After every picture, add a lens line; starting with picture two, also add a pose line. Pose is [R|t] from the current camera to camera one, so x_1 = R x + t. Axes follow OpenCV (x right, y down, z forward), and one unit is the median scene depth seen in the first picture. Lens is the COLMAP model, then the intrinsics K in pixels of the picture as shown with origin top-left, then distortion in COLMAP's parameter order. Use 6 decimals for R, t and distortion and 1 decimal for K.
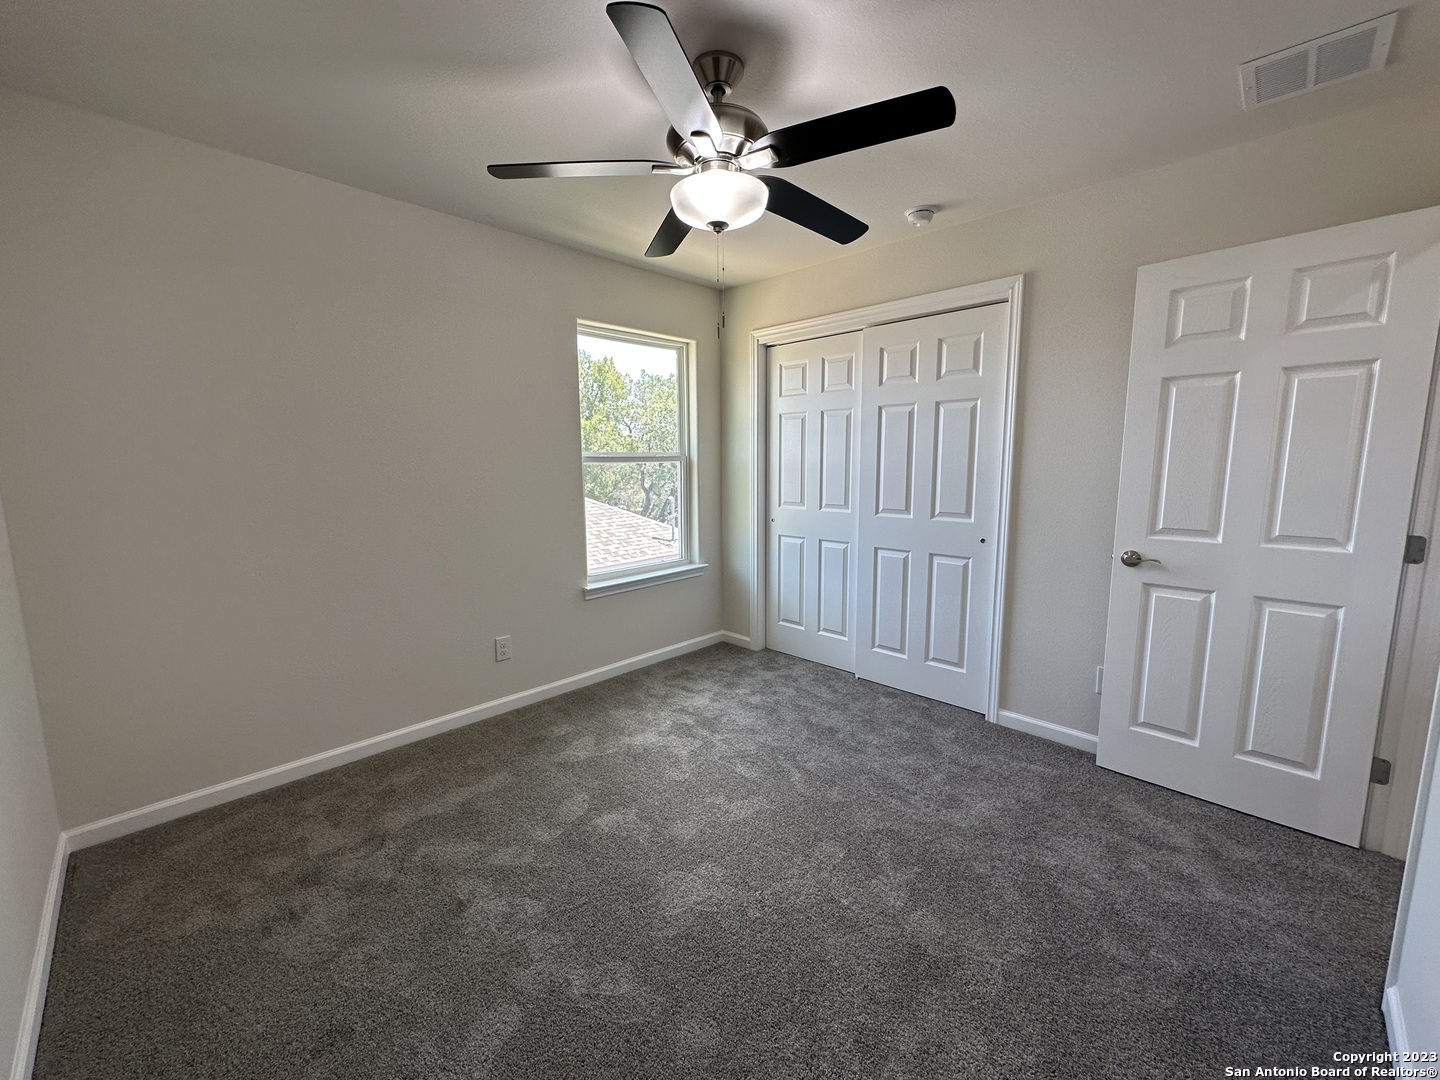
lens RADIAL K [[580.8, 0, 711.9], [0, 580.8, 542.2], [0, 0, 1]] dist [-0.001416, 0.000795]
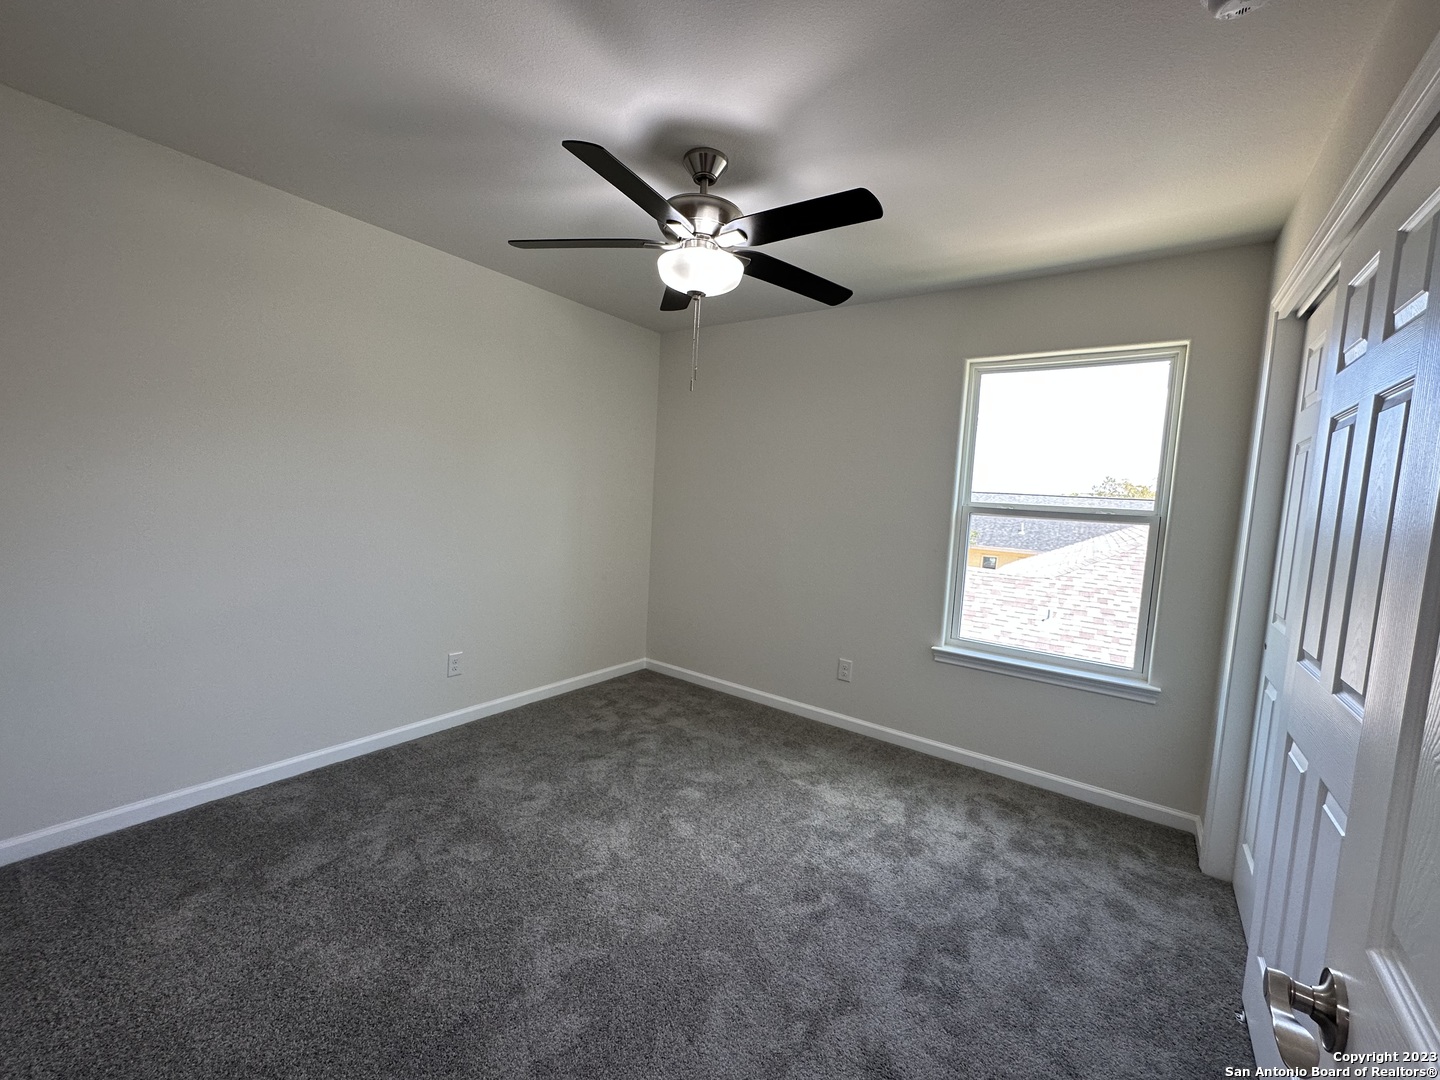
lens RADIAL K [[580.8, 0, 715.8], [0, 580.8, 538.9], [0, 0, 1]] dist [-0.001416, 0.000795]
pose [[0.153610, 0.097225, -0.983337, 0.704244], [-0.196909, 0.978201, 0.065958, -0.091850], [0.968314, 0.183496, 0.169405, 0.548852]]
